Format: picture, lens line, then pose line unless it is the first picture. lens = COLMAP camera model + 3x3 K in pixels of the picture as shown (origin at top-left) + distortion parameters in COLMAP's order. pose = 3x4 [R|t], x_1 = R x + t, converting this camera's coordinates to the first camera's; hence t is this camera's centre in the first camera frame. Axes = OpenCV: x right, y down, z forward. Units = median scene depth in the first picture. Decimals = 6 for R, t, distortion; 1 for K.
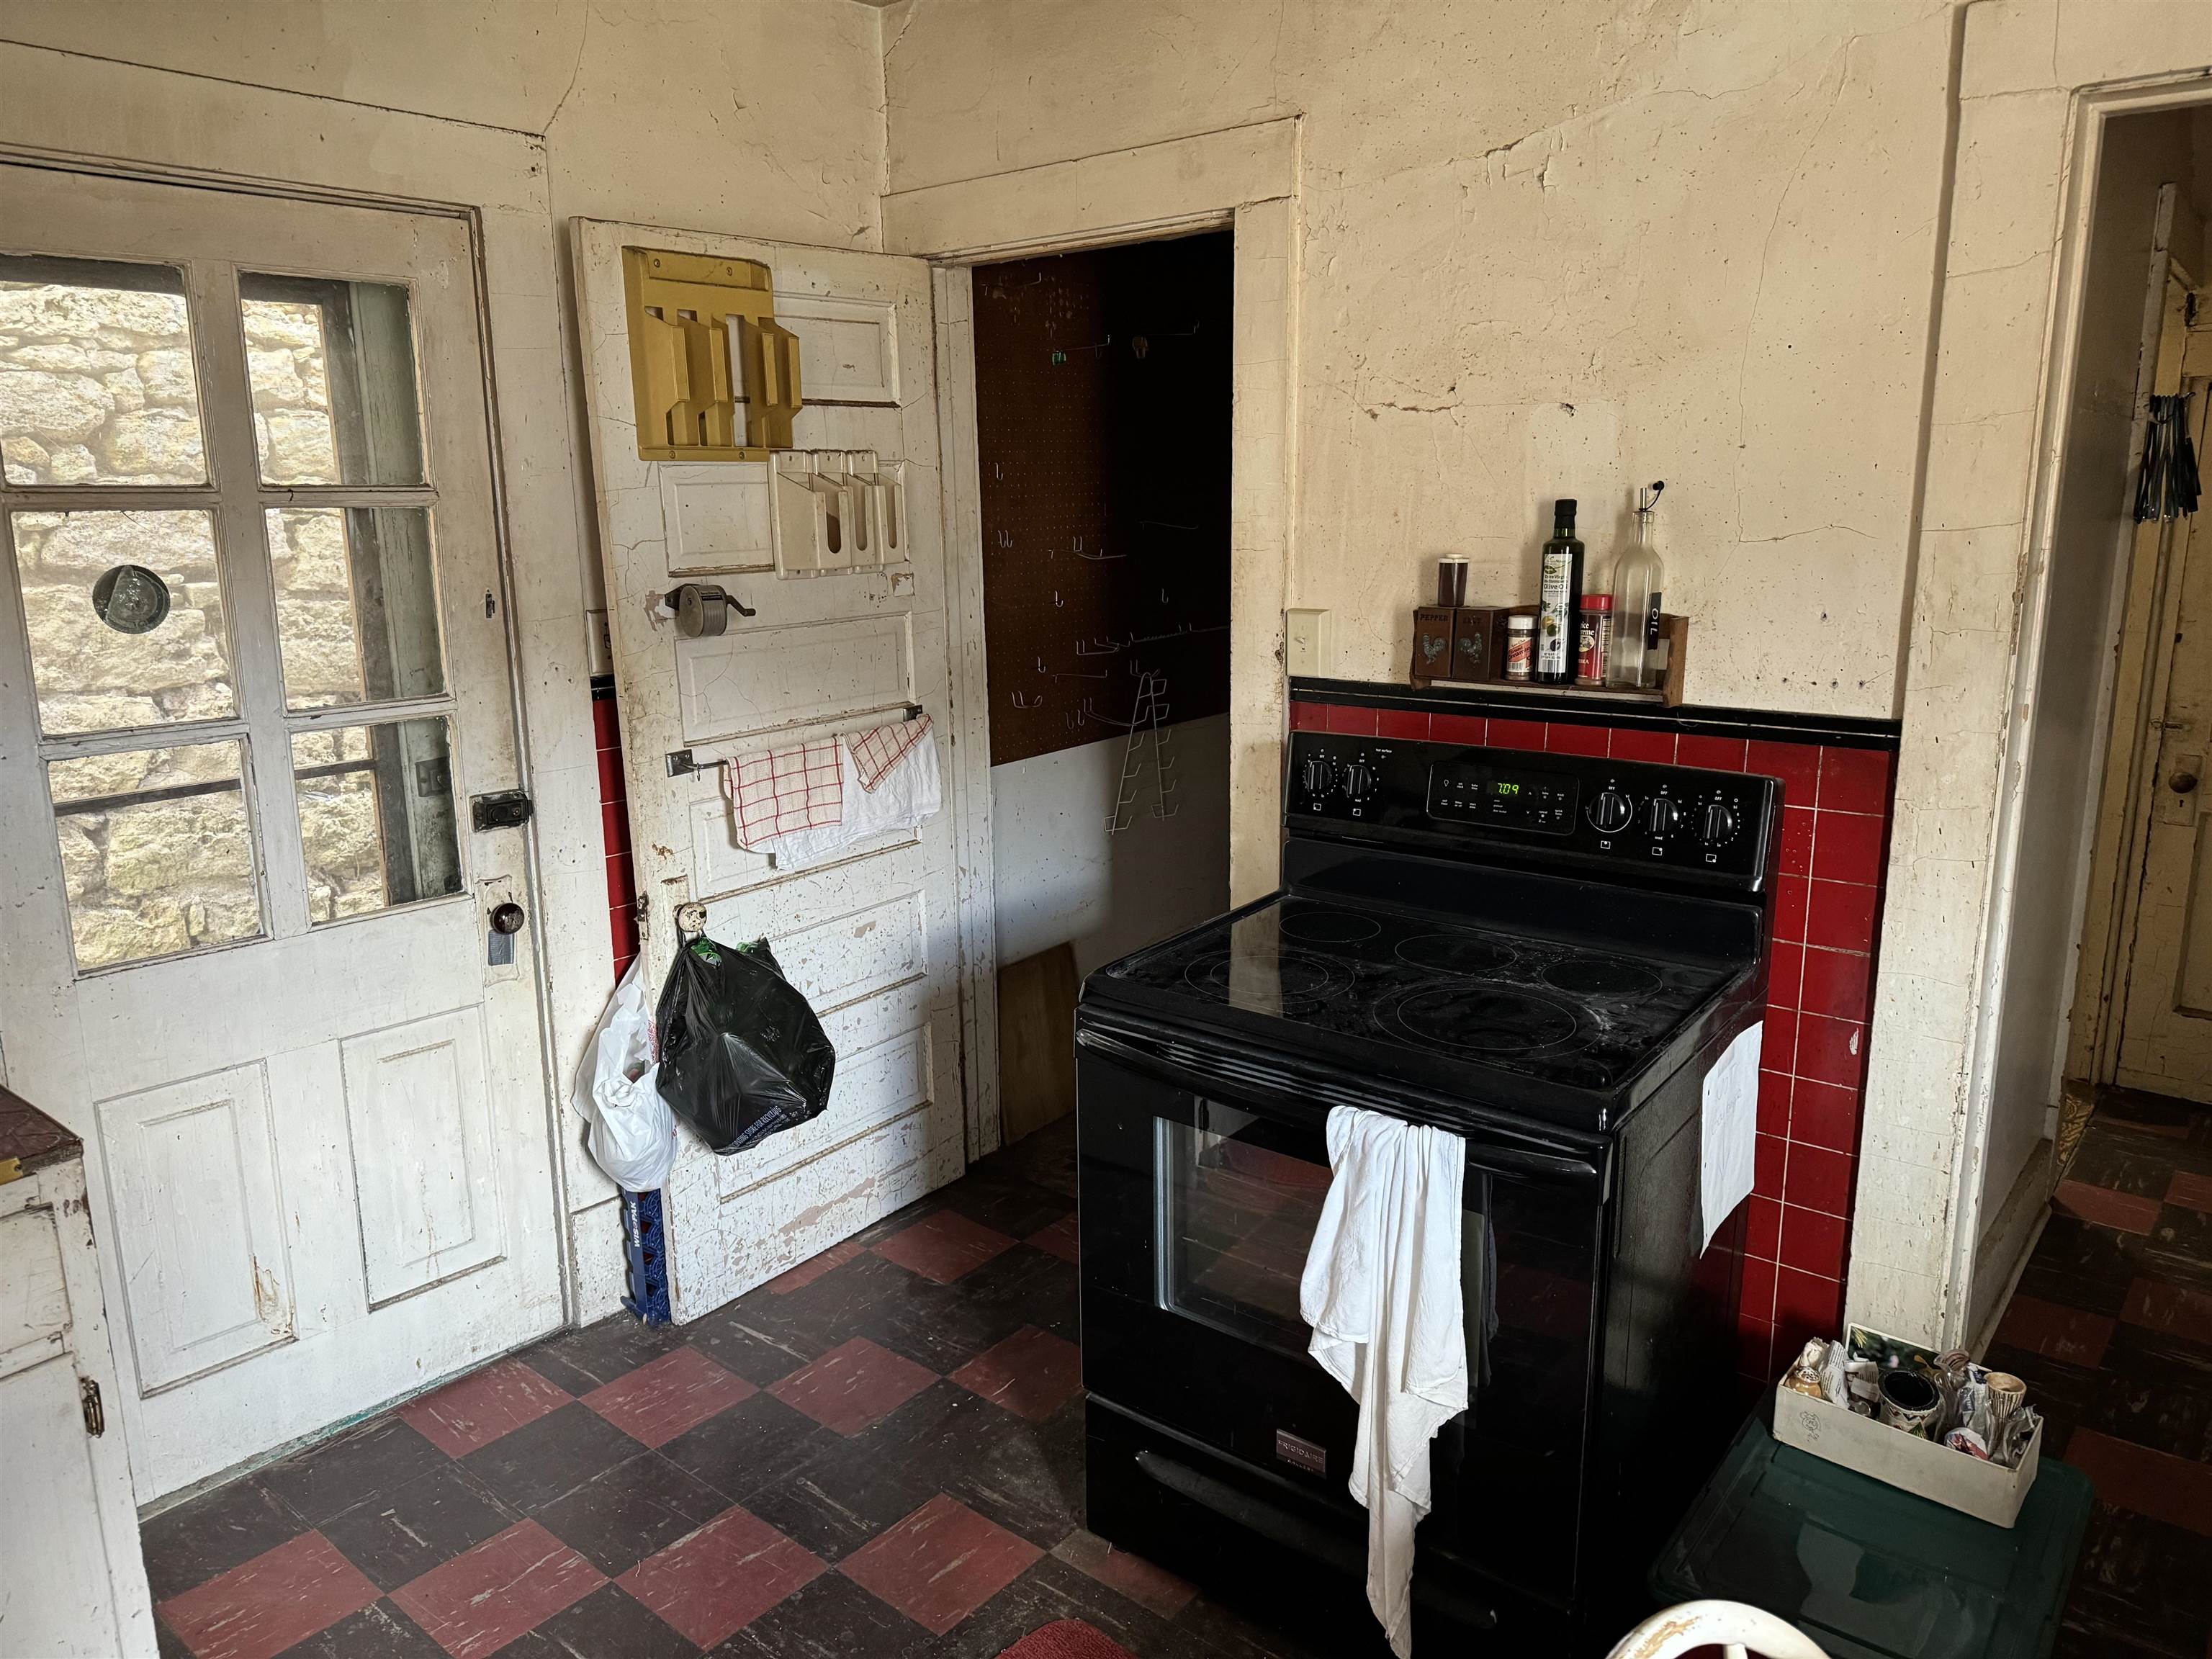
lens RADIAL K [[1568.6, 0, 1103.1], [0, 1568.6, 830.8], [0, 0, 1]] dist [0.121222, -0.158735]
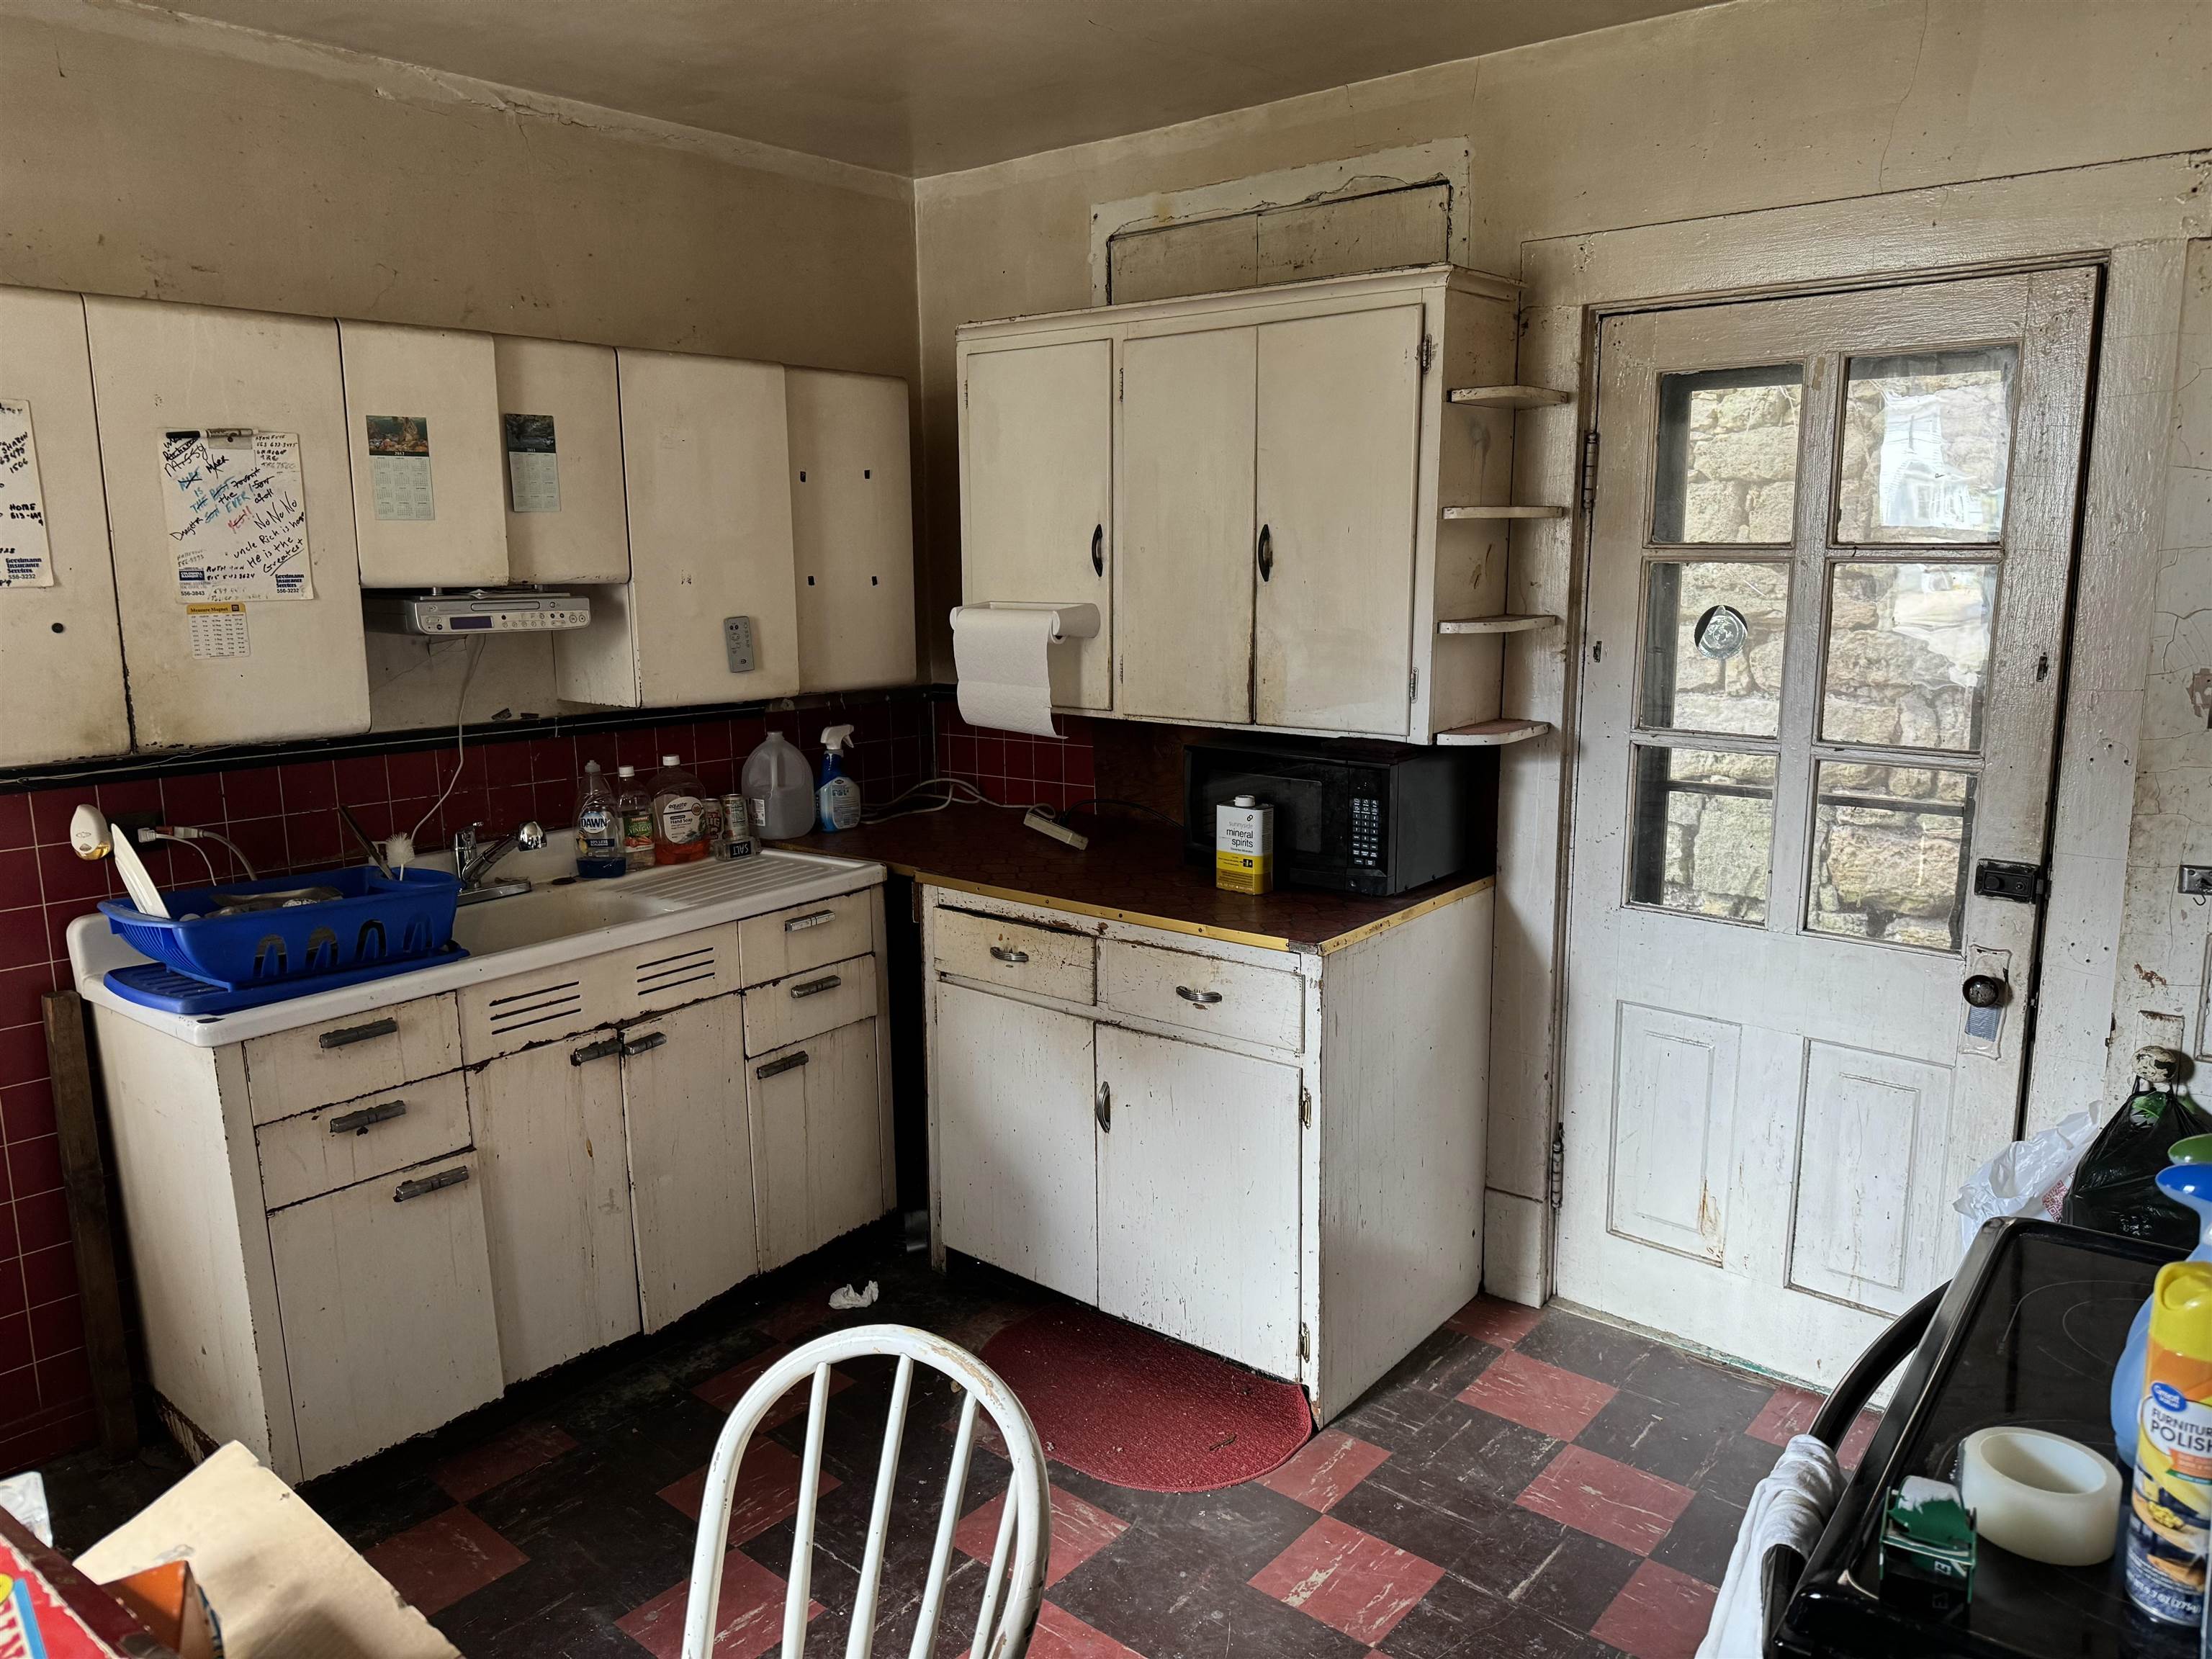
lens RADIAL K [[1568.6, 0, 1103.1], [0, 1568.6, 830.8], [0, 0, 1]] dist [0.121222, -0.158735]
pose [[-0.013071, 0.184444, -0.982756, 0.579267], [-0.210588, 0.960288, 0.183028, -0.105544], [0.977487, 0.209349, 0.026290, 0.447272]]
